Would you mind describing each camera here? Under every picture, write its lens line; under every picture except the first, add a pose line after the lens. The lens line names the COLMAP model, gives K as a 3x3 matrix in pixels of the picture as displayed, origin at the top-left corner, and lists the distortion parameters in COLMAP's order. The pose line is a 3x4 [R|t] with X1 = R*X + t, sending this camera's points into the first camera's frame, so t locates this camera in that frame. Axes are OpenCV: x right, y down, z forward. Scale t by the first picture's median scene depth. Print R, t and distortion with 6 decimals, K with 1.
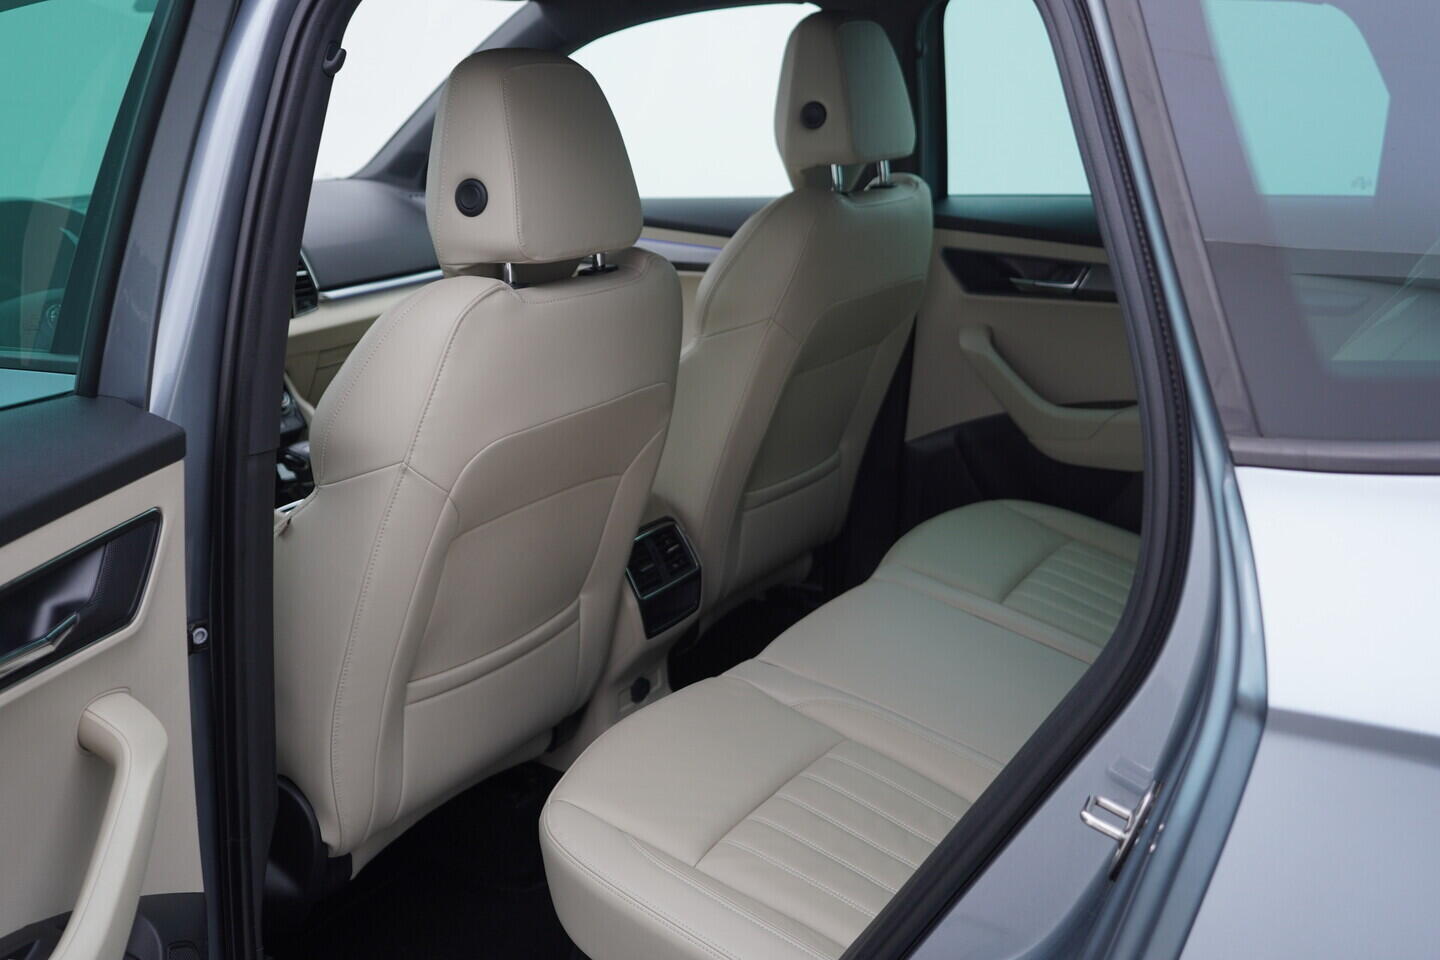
lens RADIAL K [[1482.7, 0, 716.9], [0, 1482.7, 481.0], [0, 0, 1]] dist [0.008512, 0.000000]
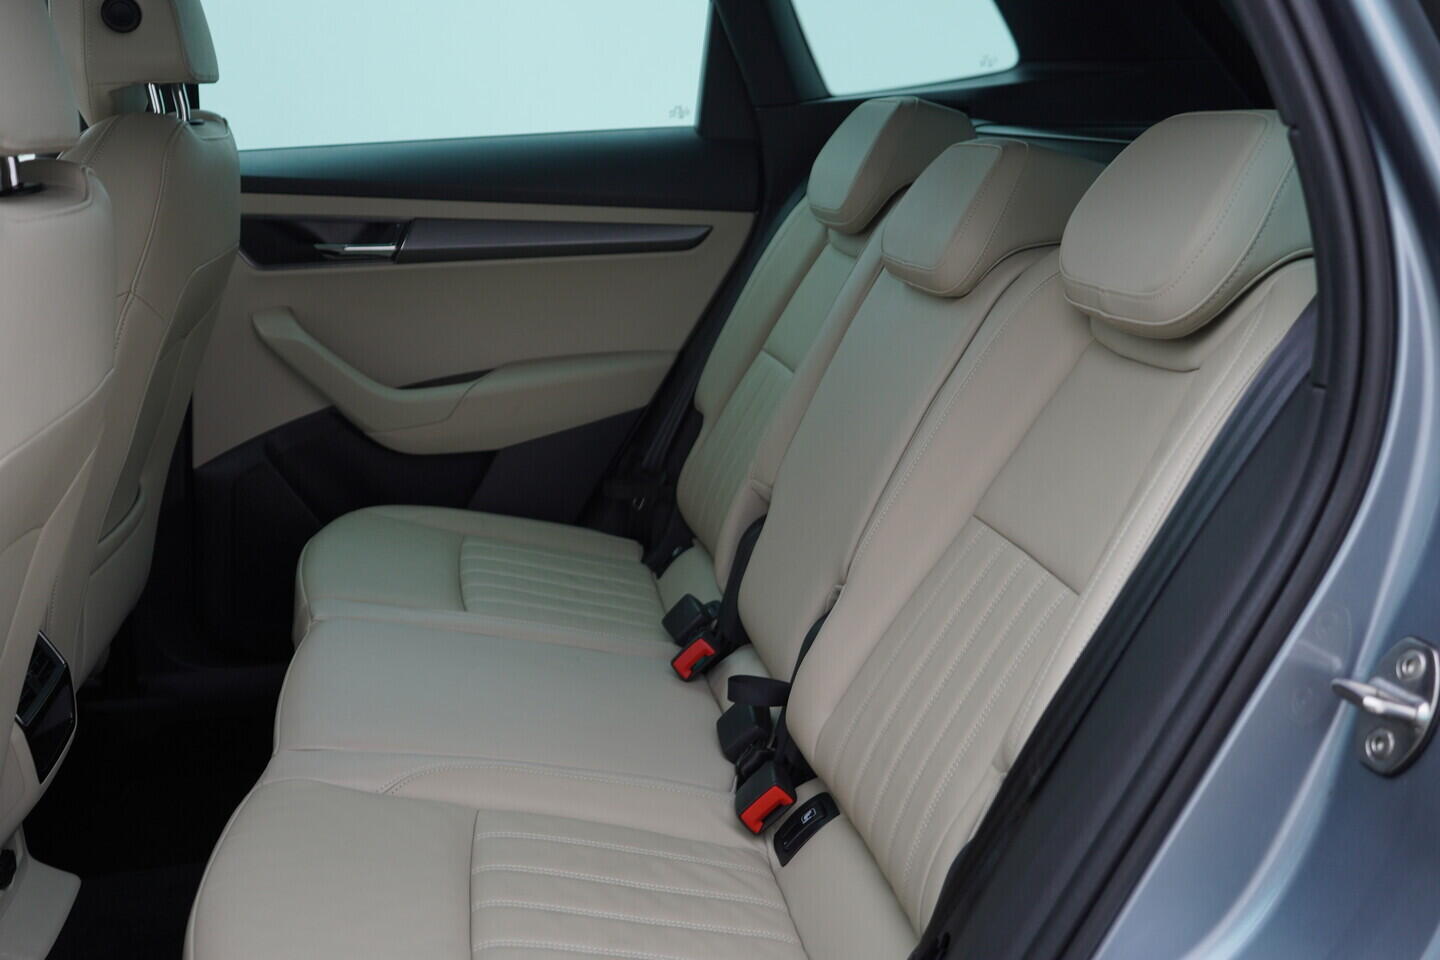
lens RADIAL K [[1482.7, 0, 721.1], [0, 1482.7, 481.2], [0, 0, 1]] dist [0.008512, 0.000000]
pose [[0.741185, -0.166522, 0.650320, -0.196634], [0.191405, 0.980955, 0.033037, 0.008482], [-0.643436, 0.099988, 0.758942, 0.243357]]
